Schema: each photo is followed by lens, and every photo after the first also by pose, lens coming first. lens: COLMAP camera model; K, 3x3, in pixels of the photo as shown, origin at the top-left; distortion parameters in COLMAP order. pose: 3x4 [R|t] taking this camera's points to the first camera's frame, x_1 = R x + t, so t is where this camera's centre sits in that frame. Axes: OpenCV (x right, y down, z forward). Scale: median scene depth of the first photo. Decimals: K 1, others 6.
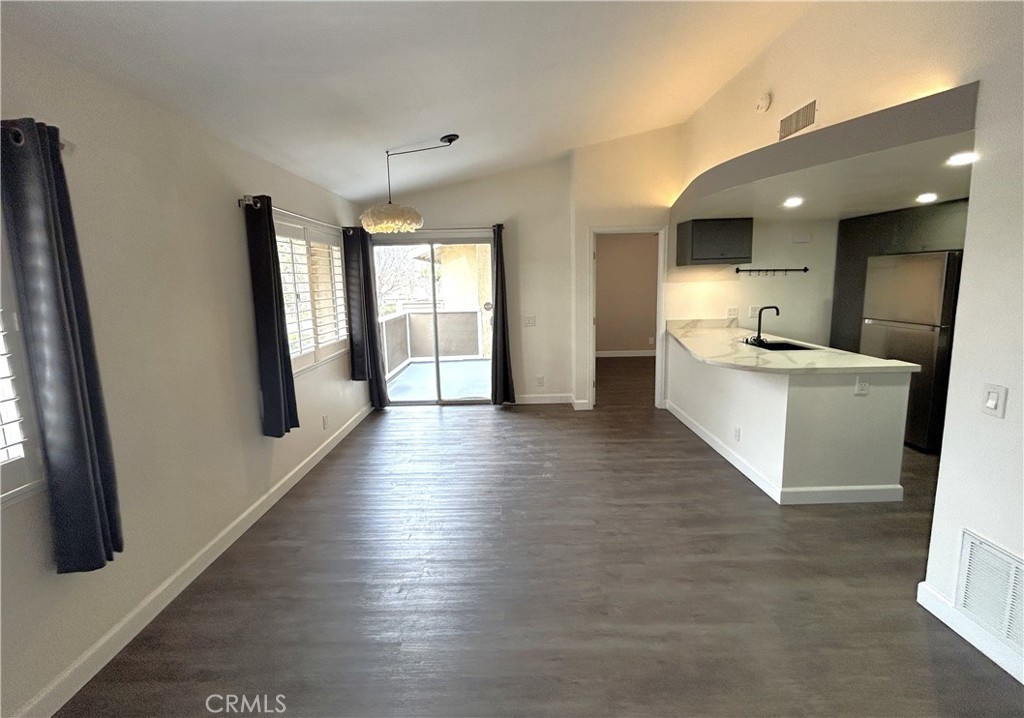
lens RADIAL K [[415.7, 0, 511.9], [0, 415.7, 335.4], [0, 0, 1]] dist [-0.000190, 0.000013]
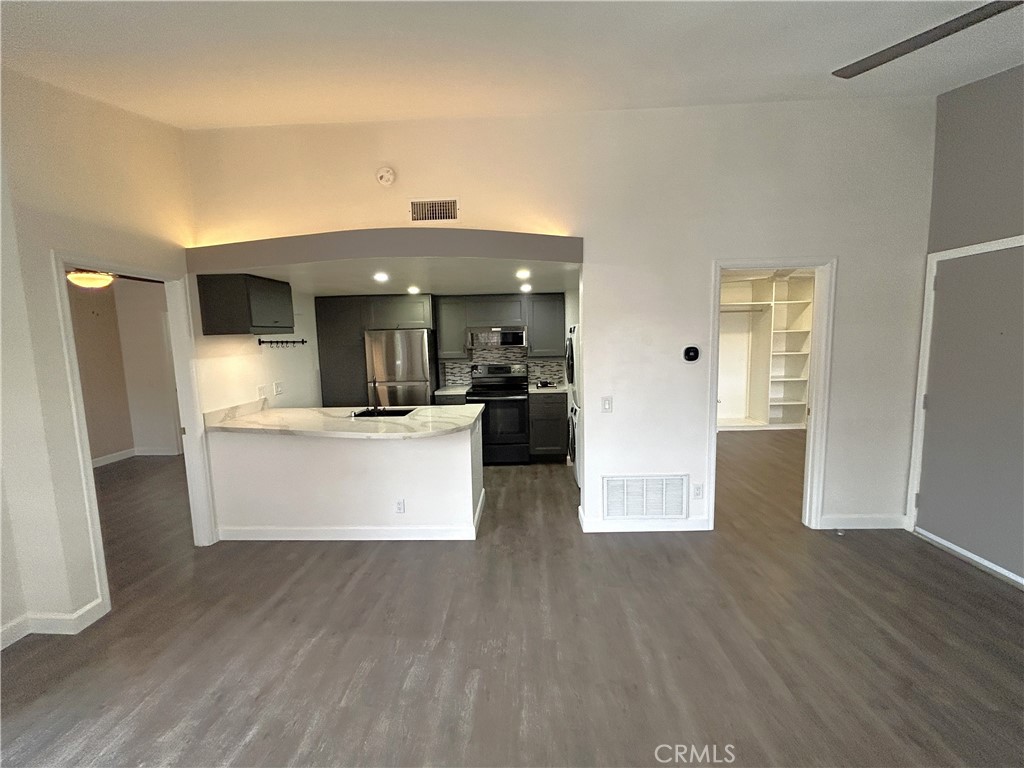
lens RADIAL K [[416.6, 0, 511.3], [0, 416.6, 382.5], [0, 0, 1]] dist [-0.002168, 0.003066]
pose [[0.036930, -0.087730, 0.995460, -0.320064], [0.159237, 0.983928, 0.080806, -0.069923], [-0.986549, 0.155530, 0.050306, 0.524772]]
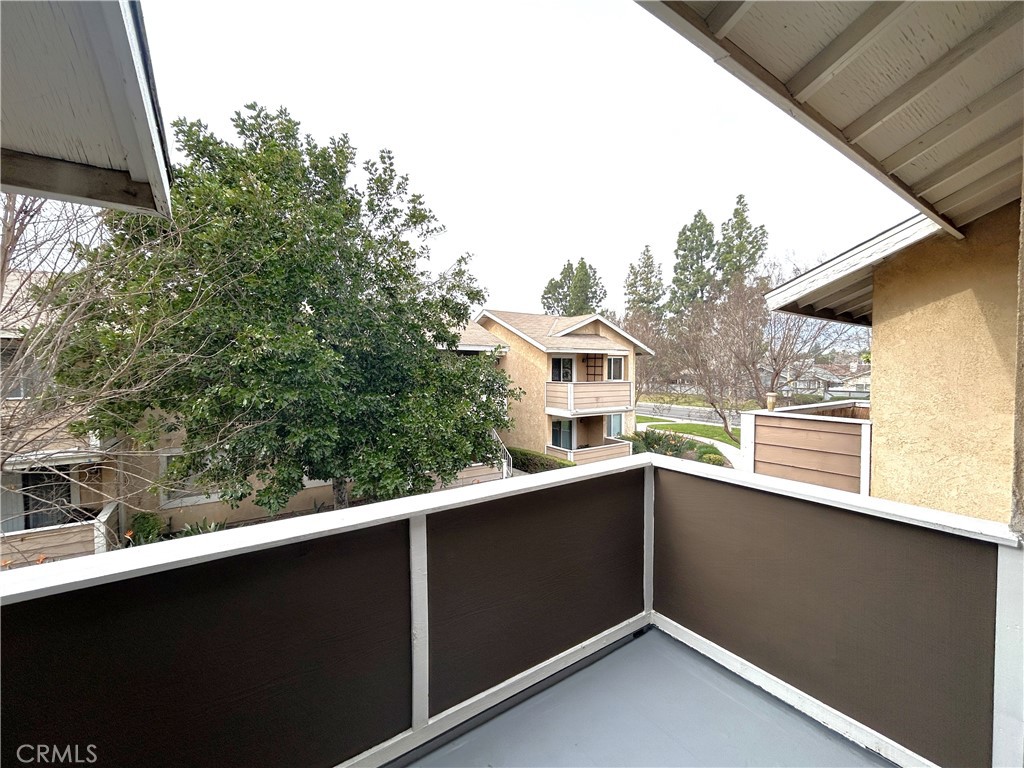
lens RADIAL K [[416.6, 0, 511.3], [0, 416.6, 382.5], [0, 0, 1]] dist [-0.002168, 0.003066]
pose [[0.561848, 0.043265, -0.826108, -0.107018], [-0.118158, 0.992589, -0.028377, -0.180869], [0.818758, 0.113554, 0.562797, 1.412052]]
